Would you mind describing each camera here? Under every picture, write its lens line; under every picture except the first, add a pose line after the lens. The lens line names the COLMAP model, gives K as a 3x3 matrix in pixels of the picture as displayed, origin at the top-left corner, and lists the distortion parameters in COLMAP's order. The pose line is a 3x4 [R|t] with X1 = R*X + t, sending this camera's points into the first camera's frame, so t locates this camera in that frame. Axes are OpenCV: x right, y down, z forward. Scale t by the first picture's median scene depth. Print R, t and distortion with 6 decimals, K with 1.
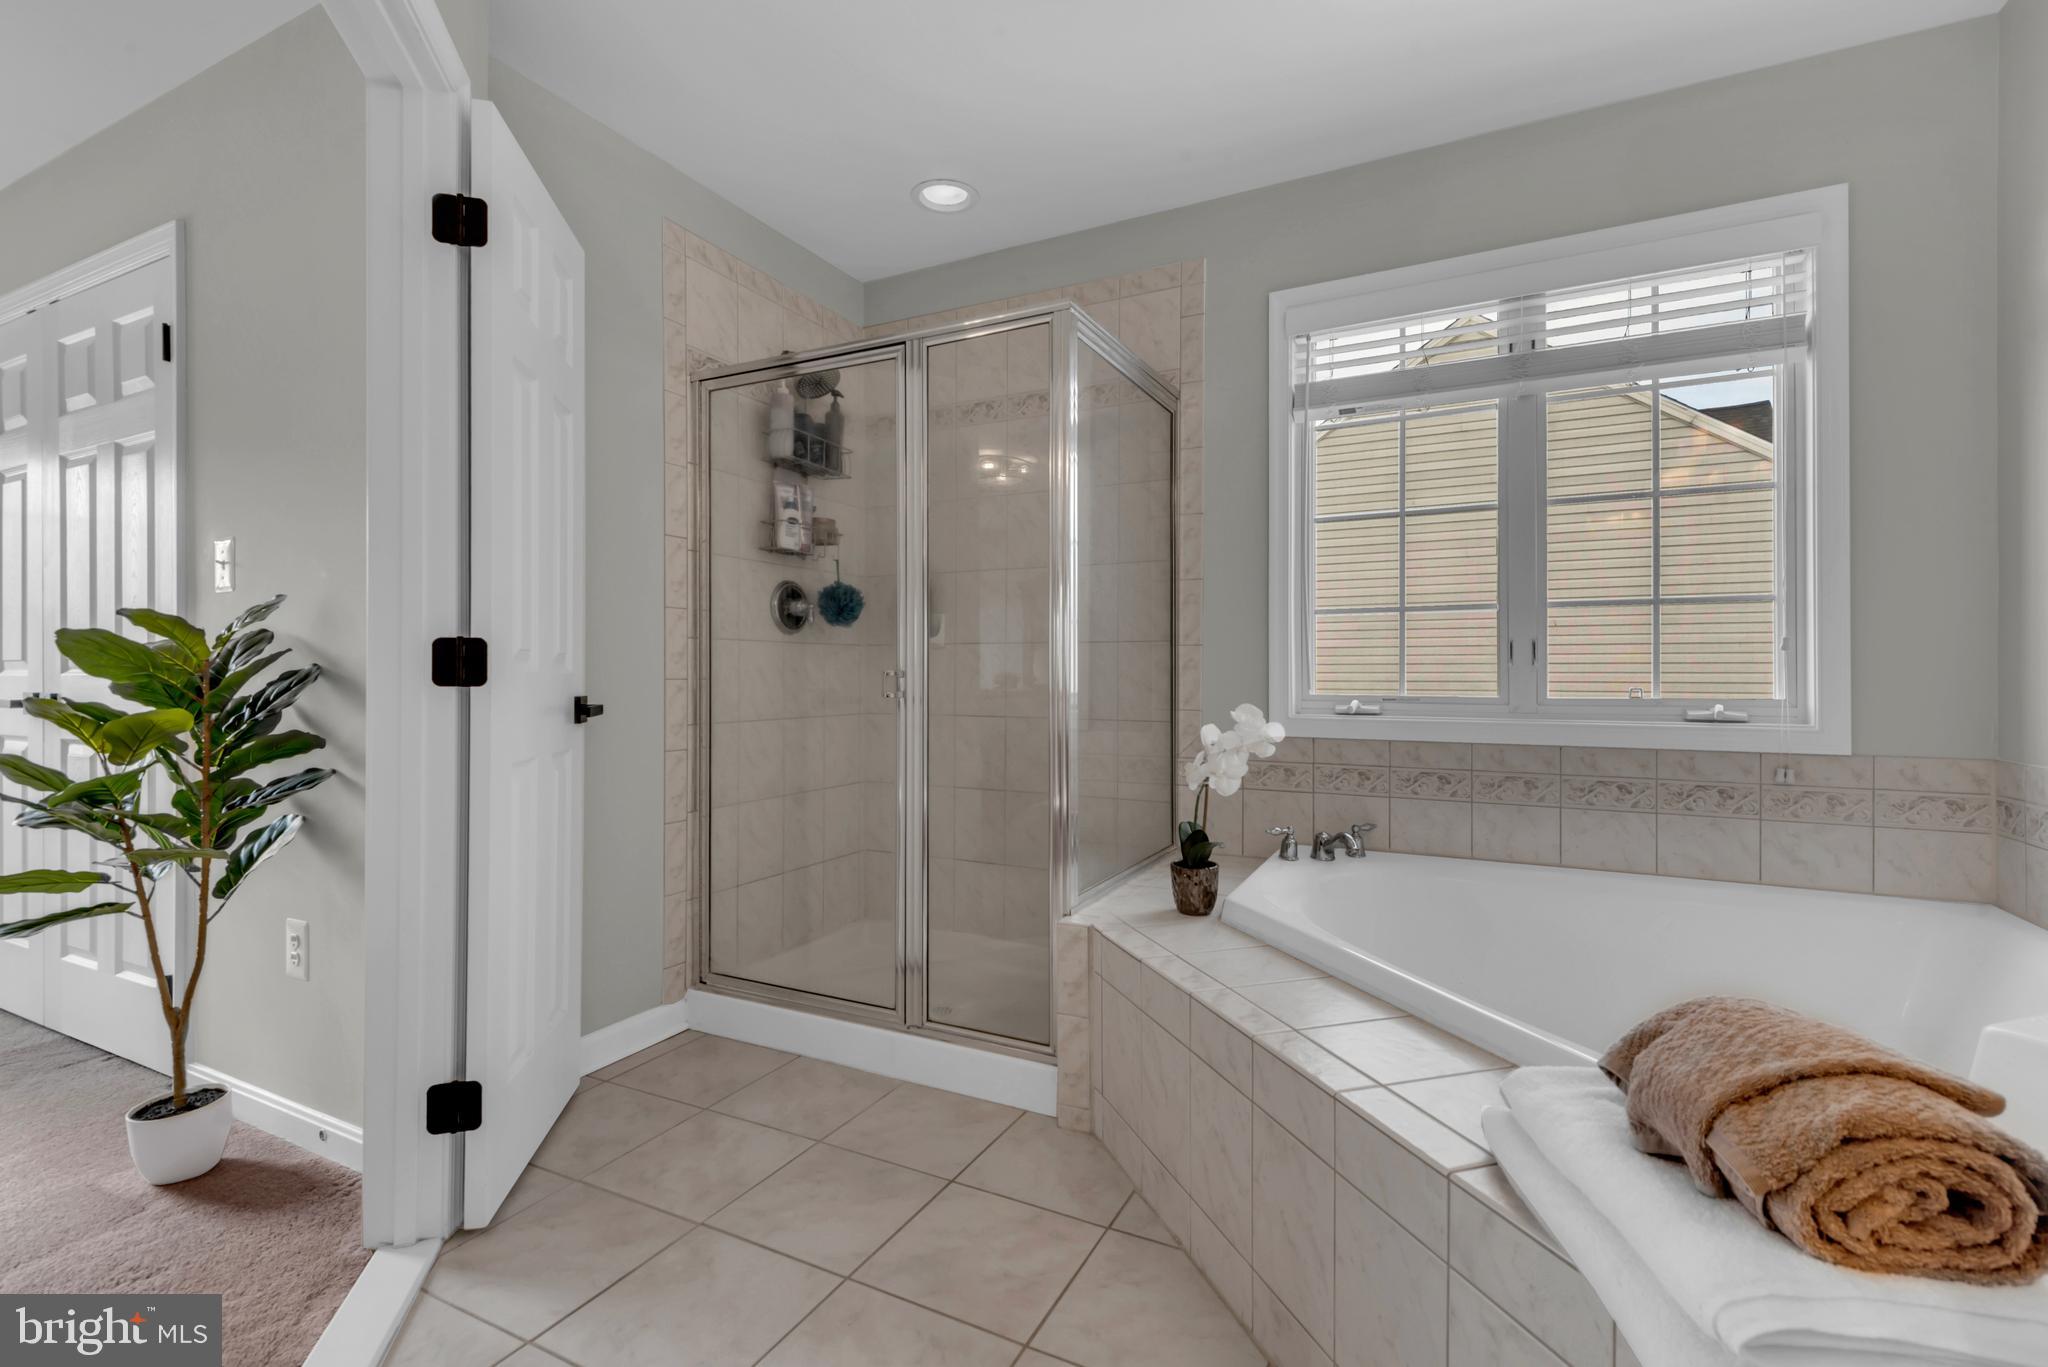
lens RADIAL K [[940.1, 0, 1040.5], [0, 940.1, 669.8], [0, 0, 1]] dist [0.022224, -0.021479]
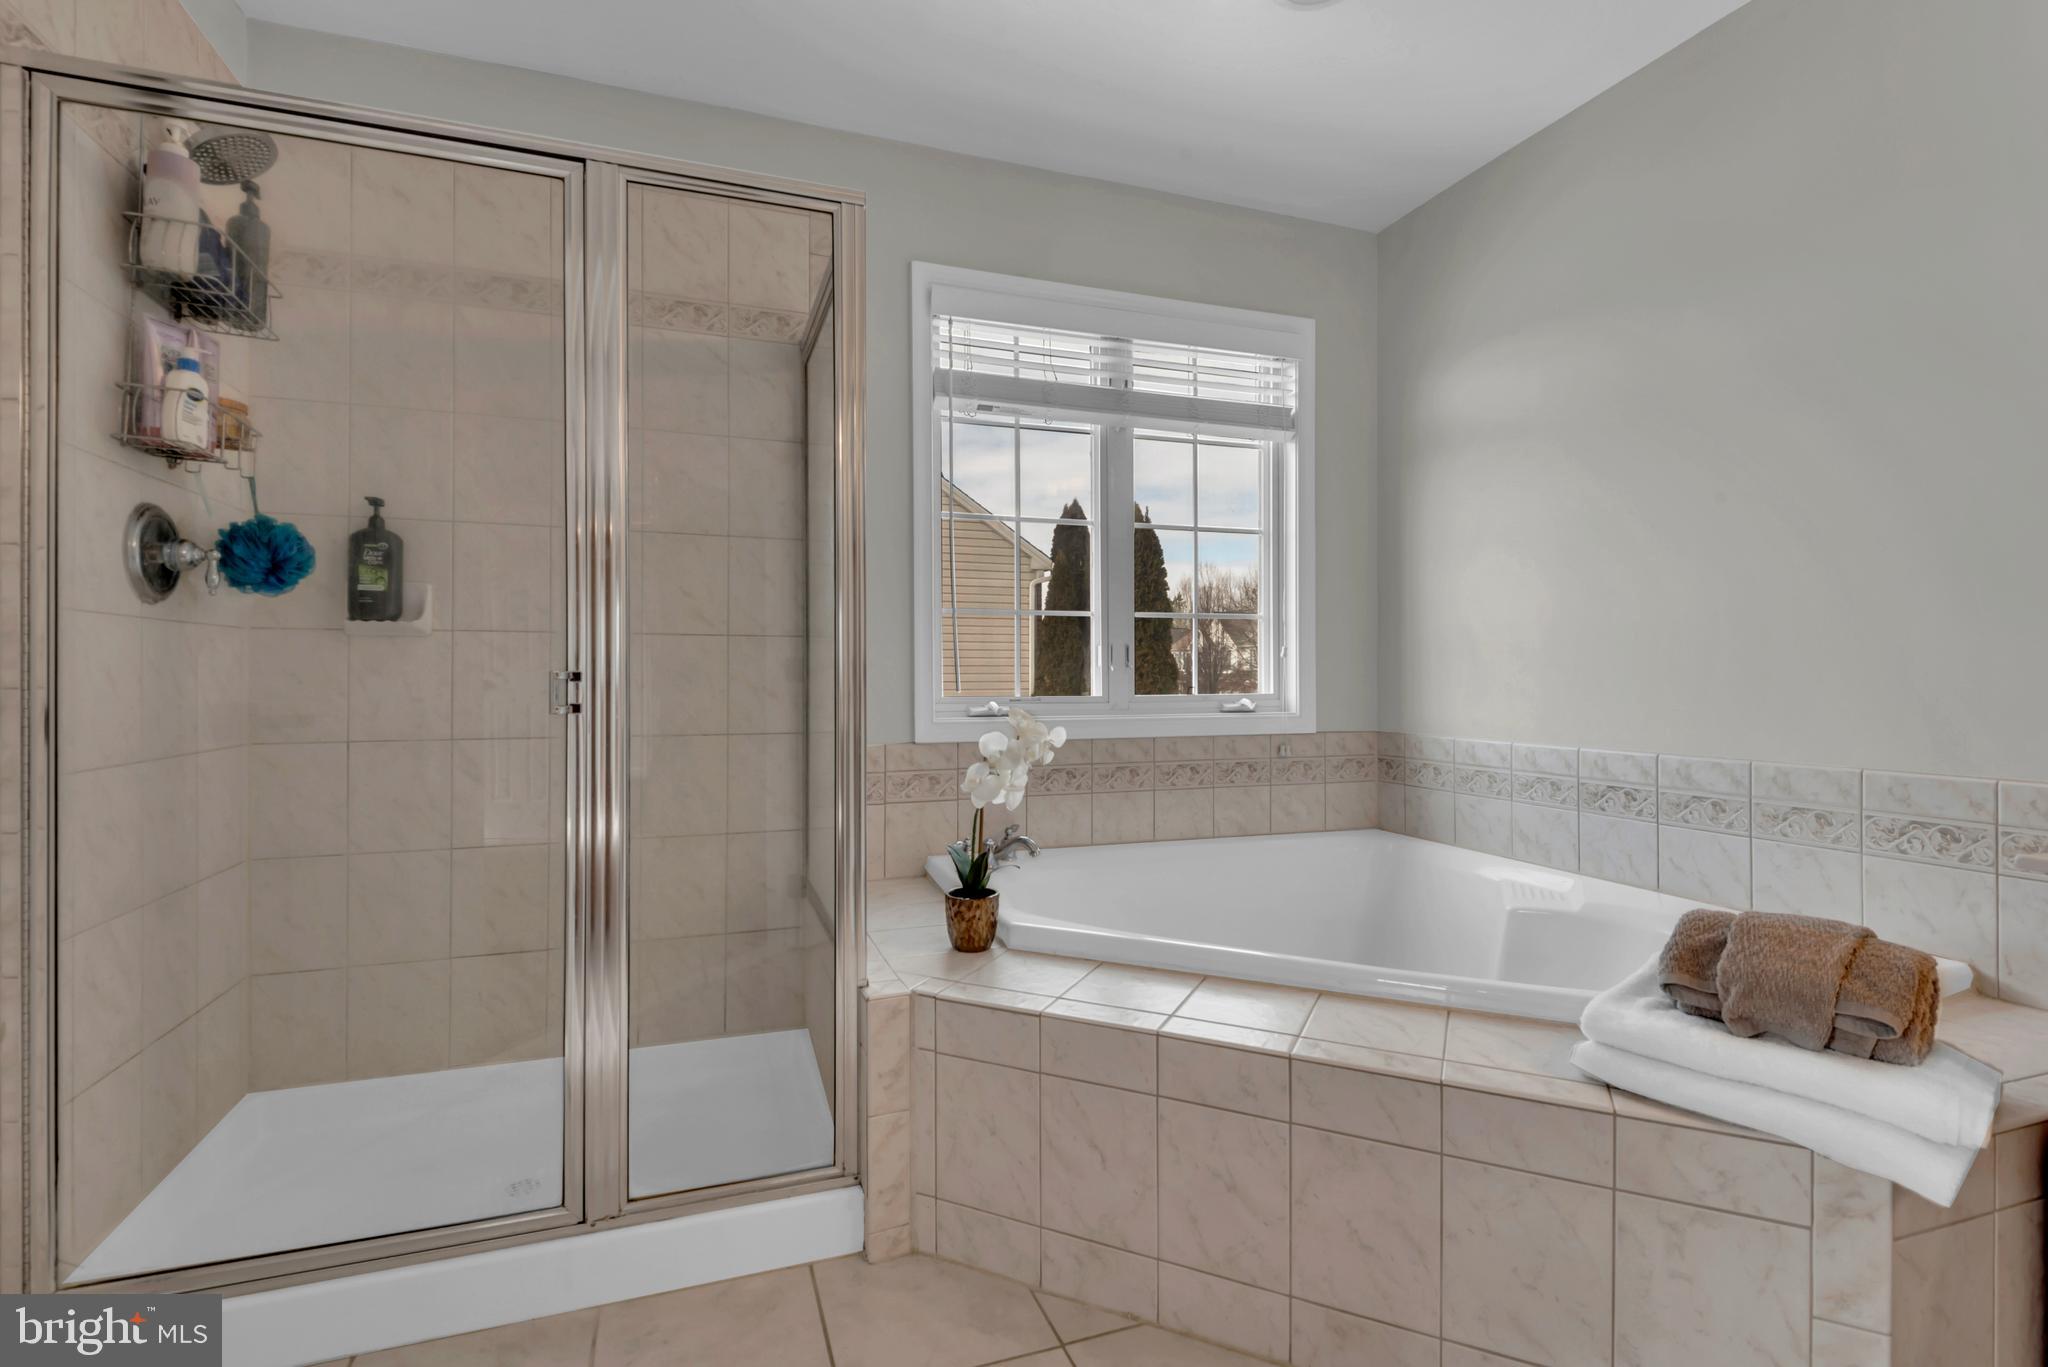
lens RADIAL K [[940.1, 0, 1040.5], [0, 940.1, 669.8], [0, 0, 1]] dist [0.022224, -0.021479]
pose [[0.677751, 0.002069, 0.735289, -0.392282], [-0.001580, 0.999998, -0.001357, 0.000163], [-0.735290, -0.000243, 0.677752, 0.322891]]
